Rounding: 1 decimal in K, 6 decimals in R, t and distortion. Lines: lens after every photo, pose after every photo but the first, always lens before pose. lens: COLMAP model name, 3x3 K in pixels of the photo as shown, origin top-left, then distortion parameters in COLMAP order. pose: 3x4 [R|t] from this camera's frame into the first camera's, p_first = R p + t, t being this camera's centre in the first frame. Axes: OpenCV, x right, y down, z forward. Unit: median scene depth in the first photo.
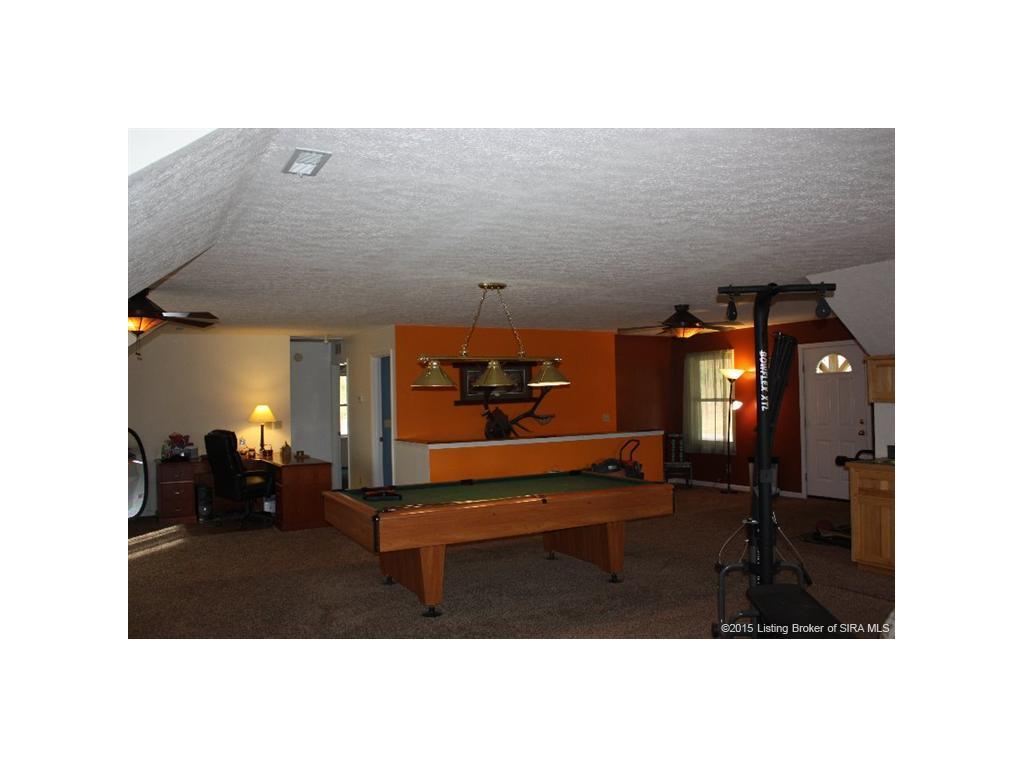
lens RADIAL K [[696.7, 0, 512.0], [0, 696.7, 384.0], [0, 0, 1]] dist [-0.152802, 0.145454]
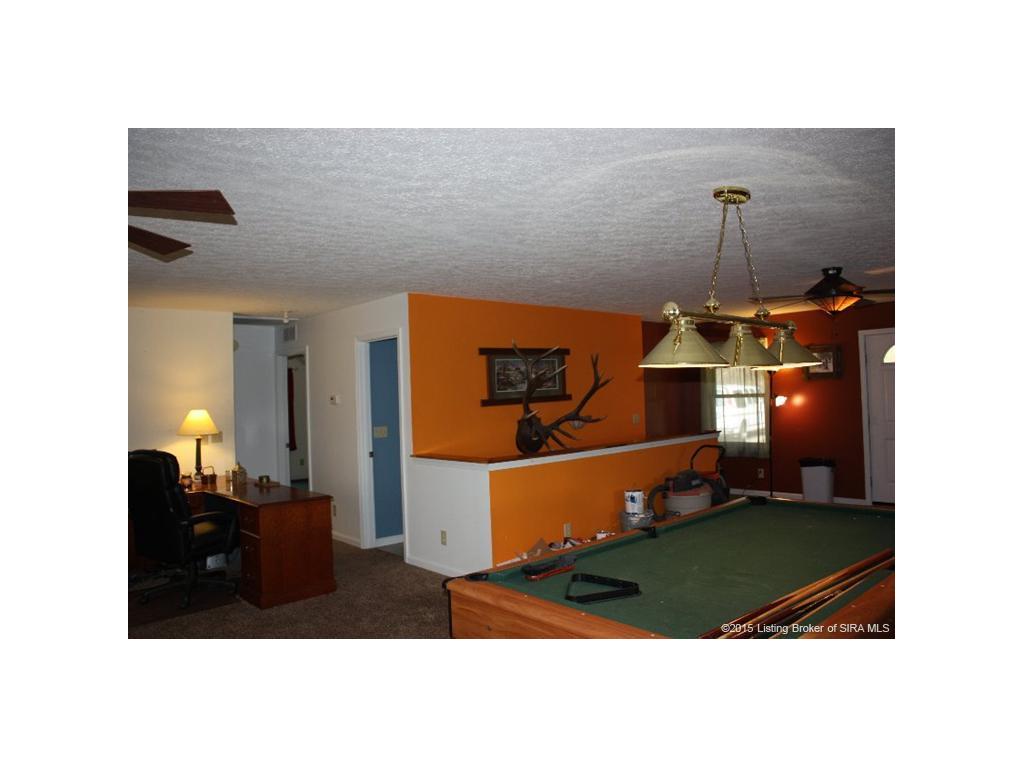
lens RADIAL K [[637.6, 0, 509.4], [0, 637.6, 374.9], [0, 0, 1]] dist [-0.167954, 0.149261]
pose [[0.975845, -0.004132, 0.218426, -0.197314], [0.008519, 0.999780, -0.019150, 0.010670], [-0.218299, 0.020548, 0.975666, 0.329698]]
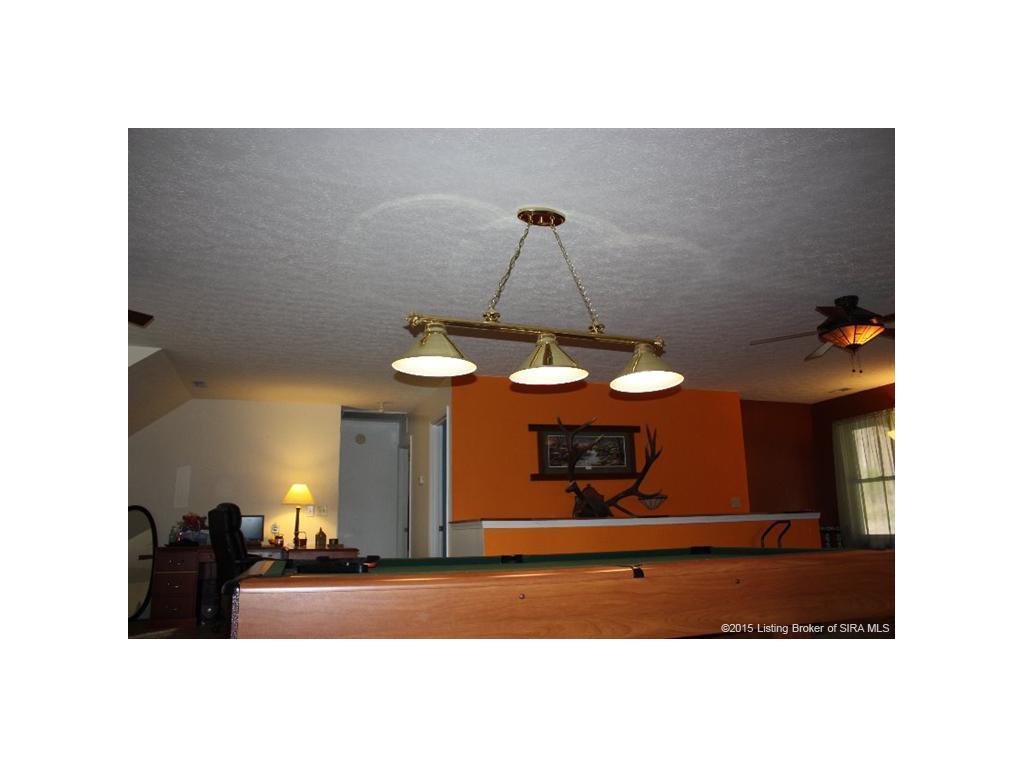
lens RADIAL K [[637.6, 0, 509.4], [0, 637.6, 374.9], [0, 0, 1]] dist [-0.167954, 0.149261]
pose [[0.982768, -0.042599, -0.179866, 0.022979], [0.001466, 0.974847, -0.222869, 0.071610], [0.184836, 0.218765, 0.958112, 0.303830]]
